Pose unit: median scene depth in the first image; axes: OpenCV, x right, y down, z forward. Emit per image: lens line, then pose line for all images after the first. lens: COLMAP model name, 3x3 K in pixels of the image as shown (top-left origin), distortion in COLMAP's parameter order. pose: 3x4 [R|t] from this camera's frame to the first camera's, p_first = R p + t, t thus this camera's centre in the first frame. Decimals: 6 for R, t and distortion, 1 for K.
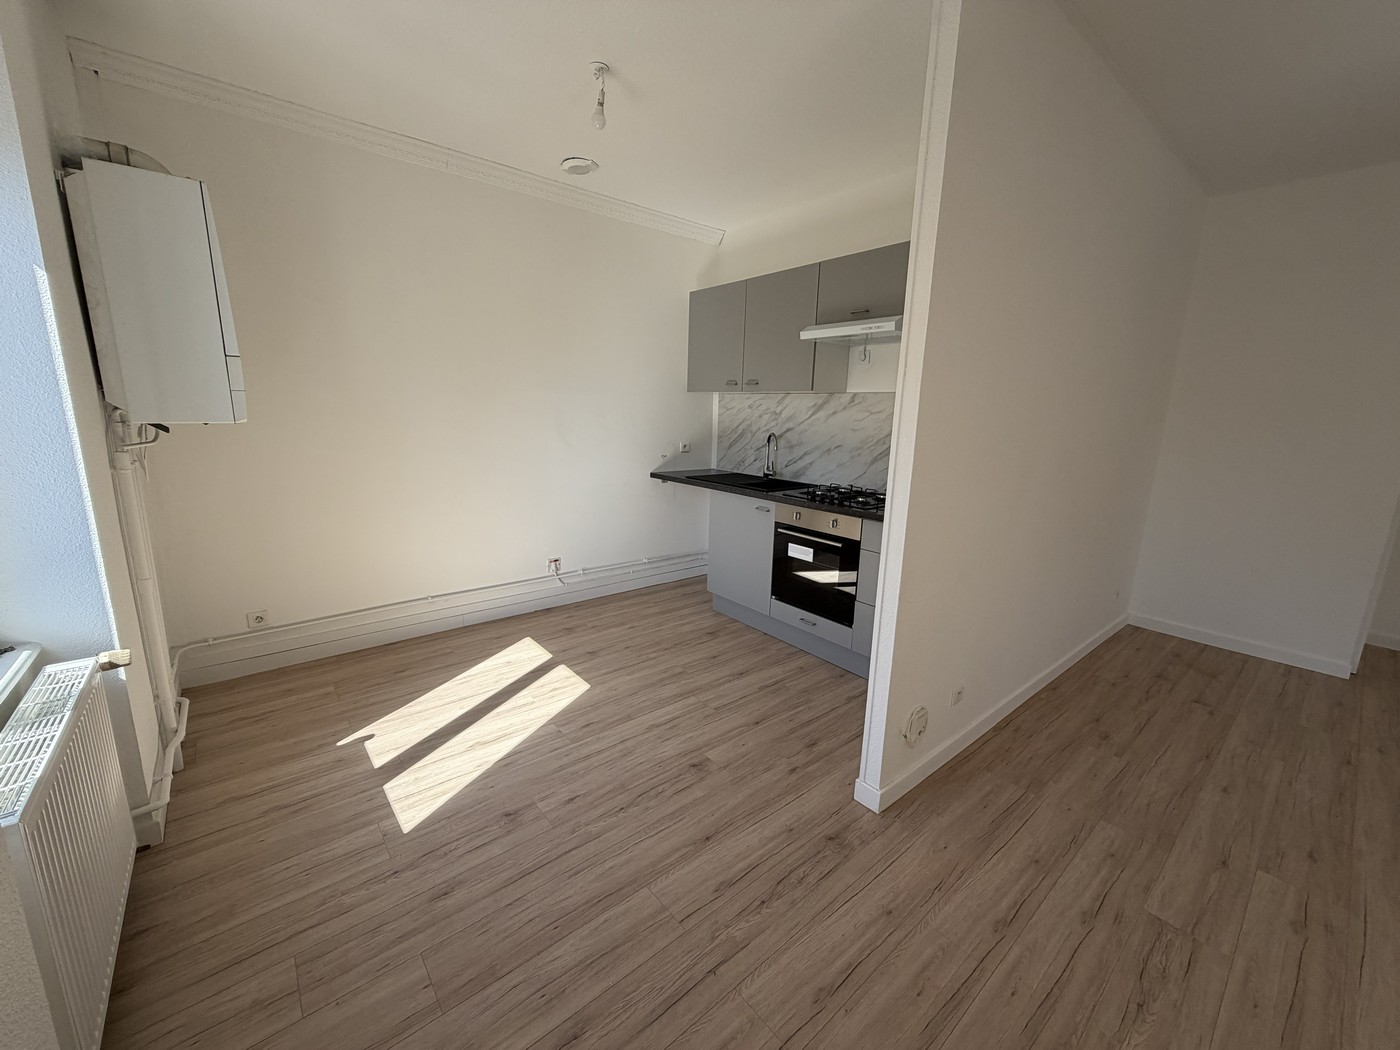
lens RADIAL K [[556.4, 0, 695.3], [0, 556.4, 522.0], [0, 0, 1]] dist [-0.000697, -0.000104]
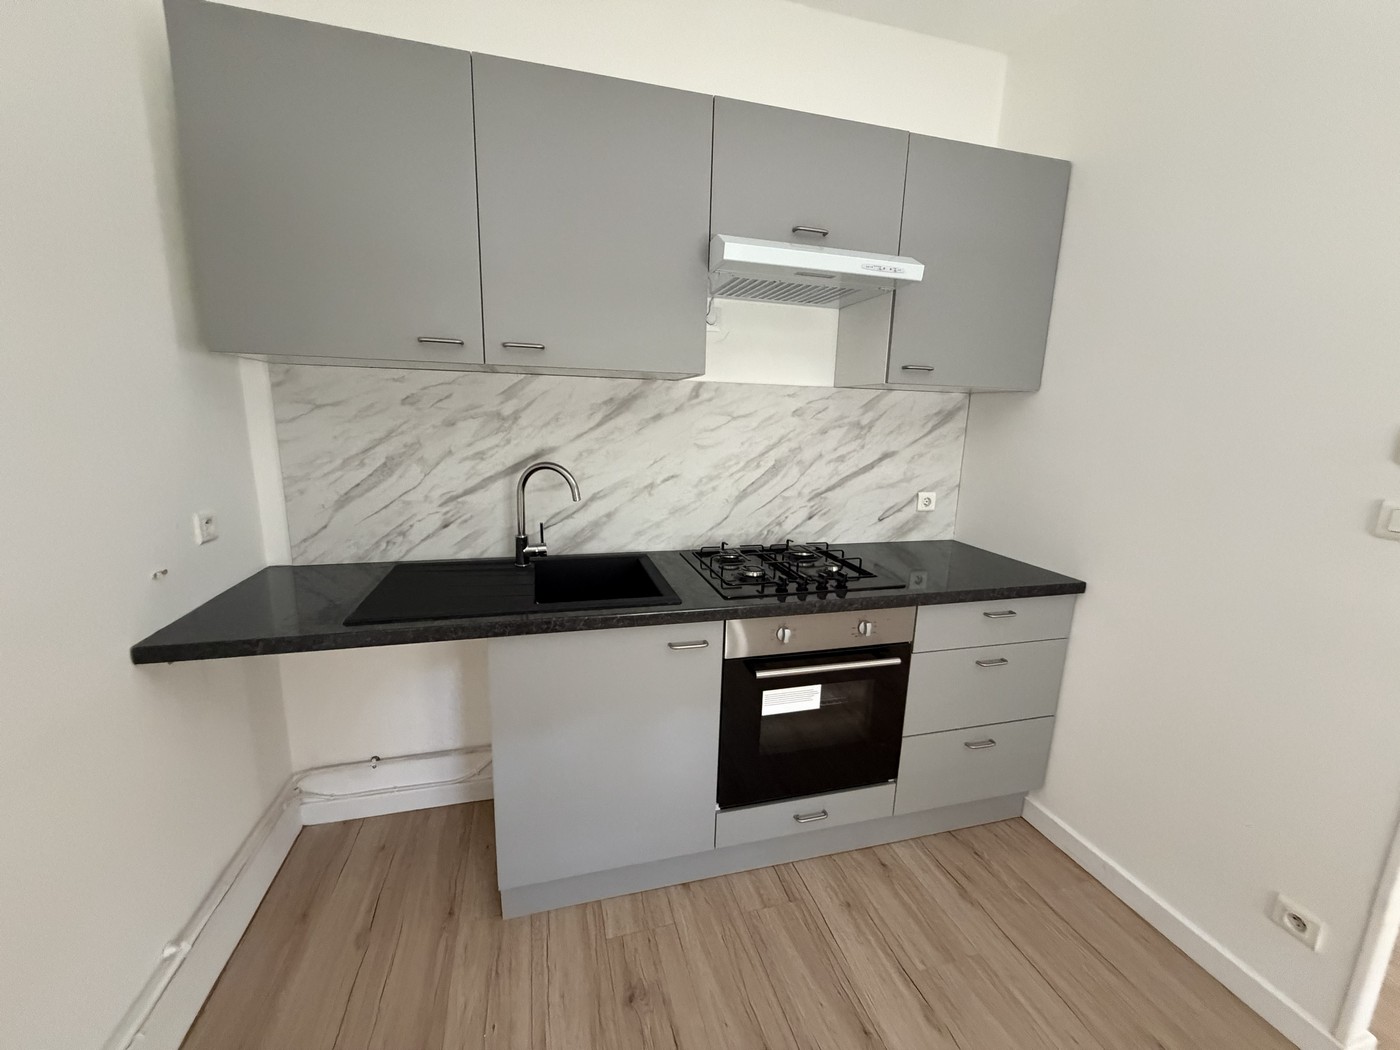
lens RADIAL K [[556.4, 0, 695.3], [0, 556.4, 522.0], [0, 0, 1]] dist [-0.000697, -0.000104]
pose [[0.397920, -0.189416, 0.897653, -0.261132], [0.166103, 0.977158, 0.132561, -0.180101], [-0.902258, 0.096354, 0.420293, 0.836600]]
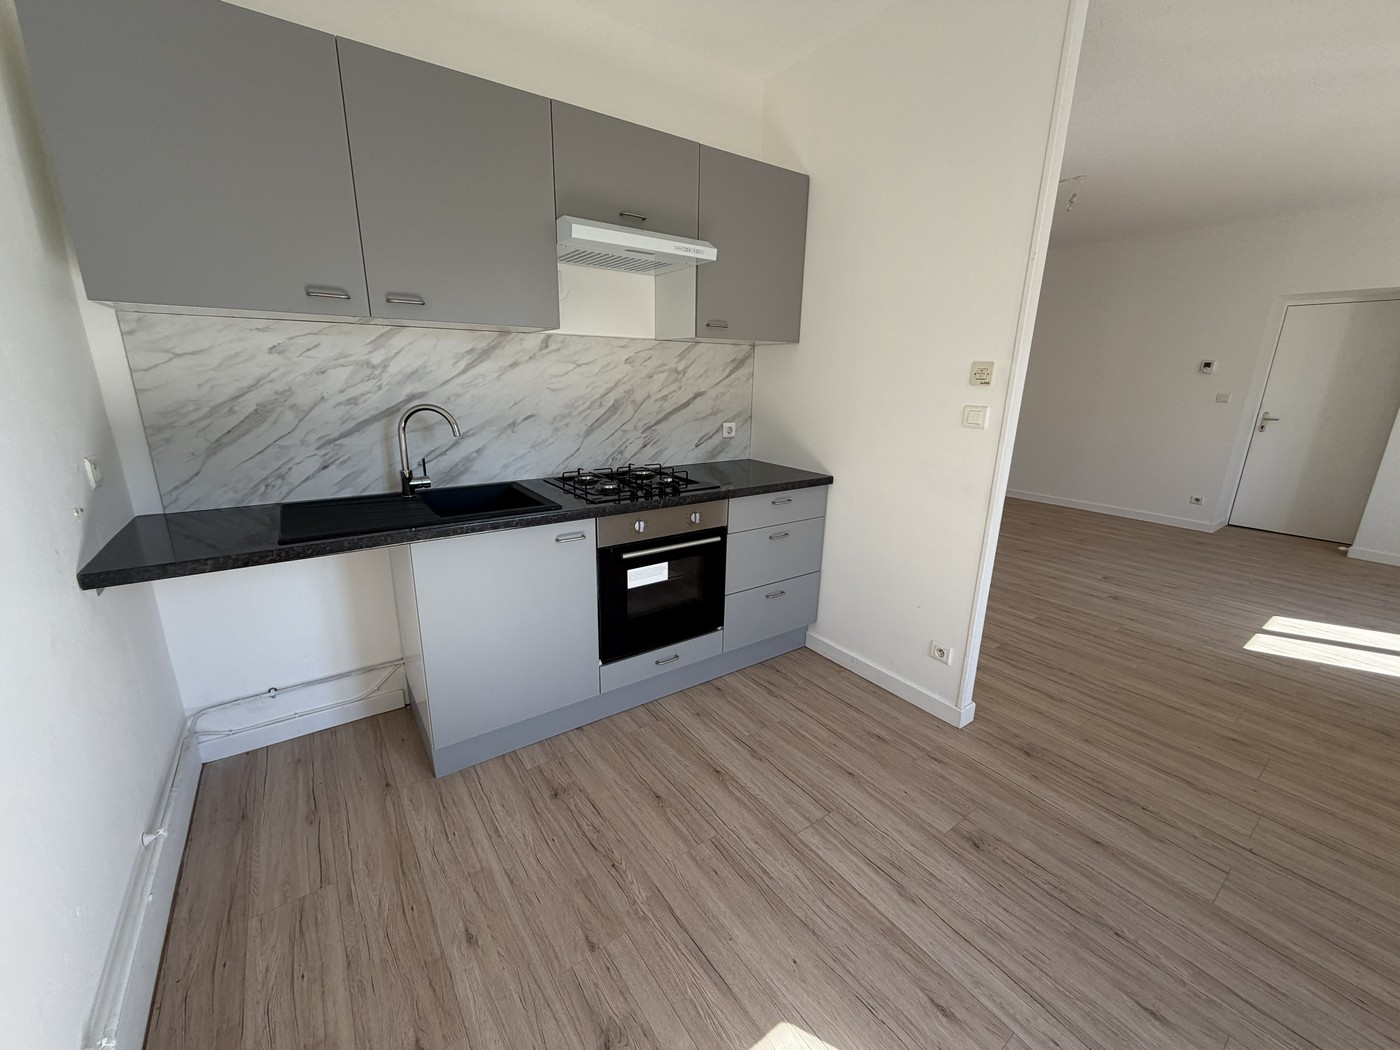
lens RADIAL K [[556.4, 0, 695.3], [0, 556.4, 522.0], [0, 0, 1]] dist [-0.000697, -0.000104]
pose [[0.066982, -0.281601, 0.957191, -0.433888], [0.183789, 0.946412, 0.265569, -0.174373], [-0.980681, 0.158133, 0.115148, 0.838957]]
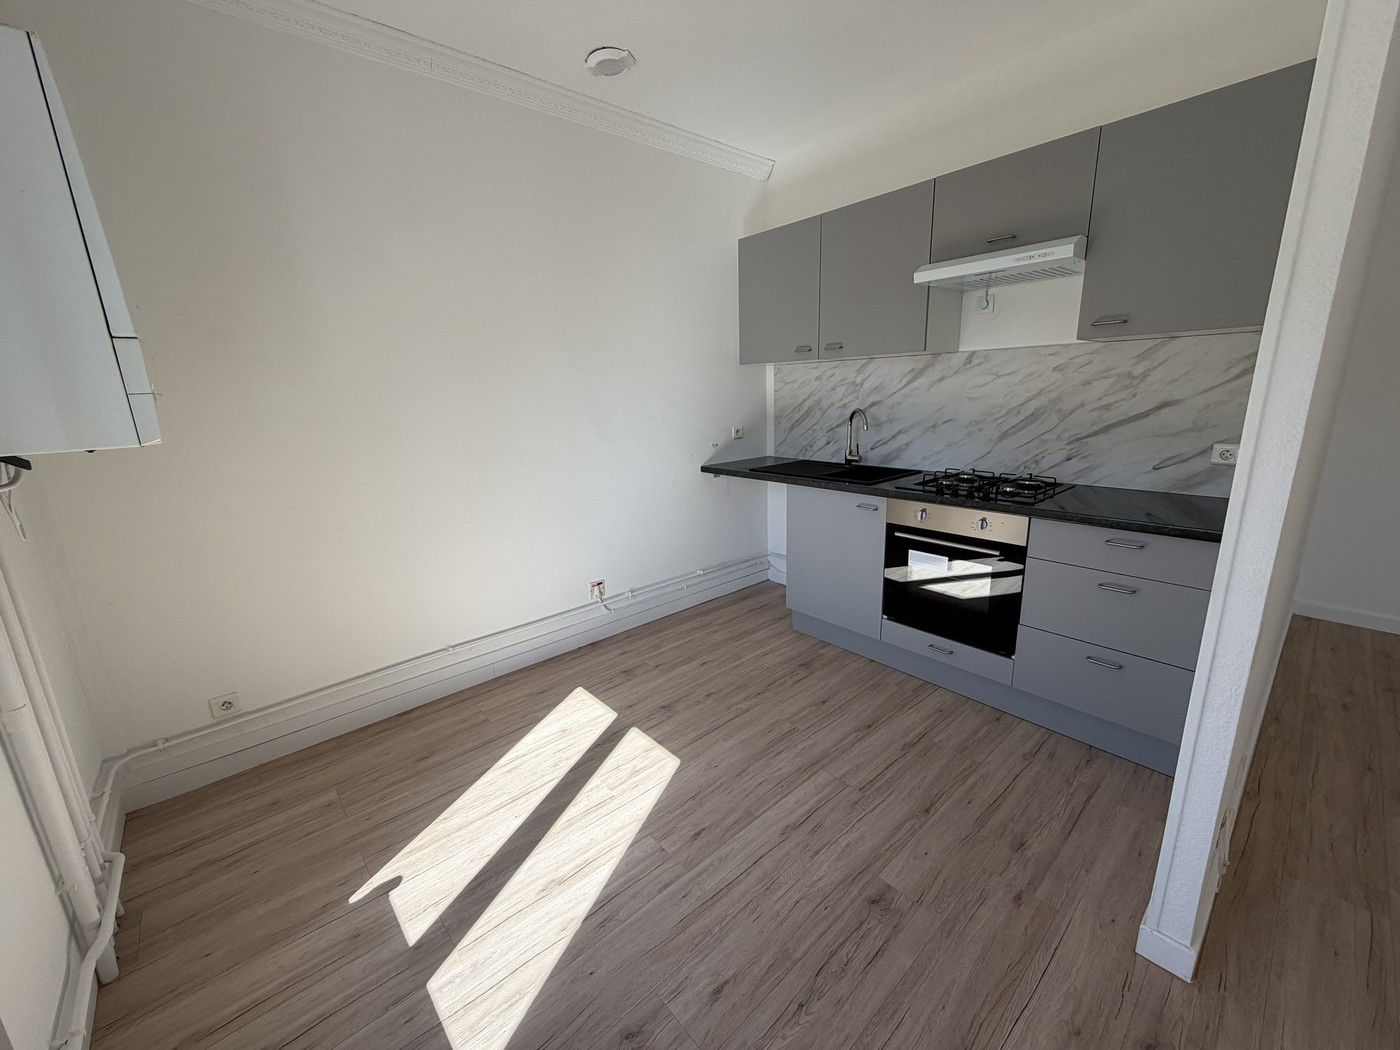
lens RADIAL K [[556.4, 0, 695.3], [0, 556.4, 522.0], [0, 0, 1]] dist [-0.000697, -0.000104]
pose [[0.997821, -0.064296, 0.014778, -0.139481], [0.063728, 0.997312, 0.036158, -0.048136], [-0.017063, -0.035137, 0.999237, 0.228555]]
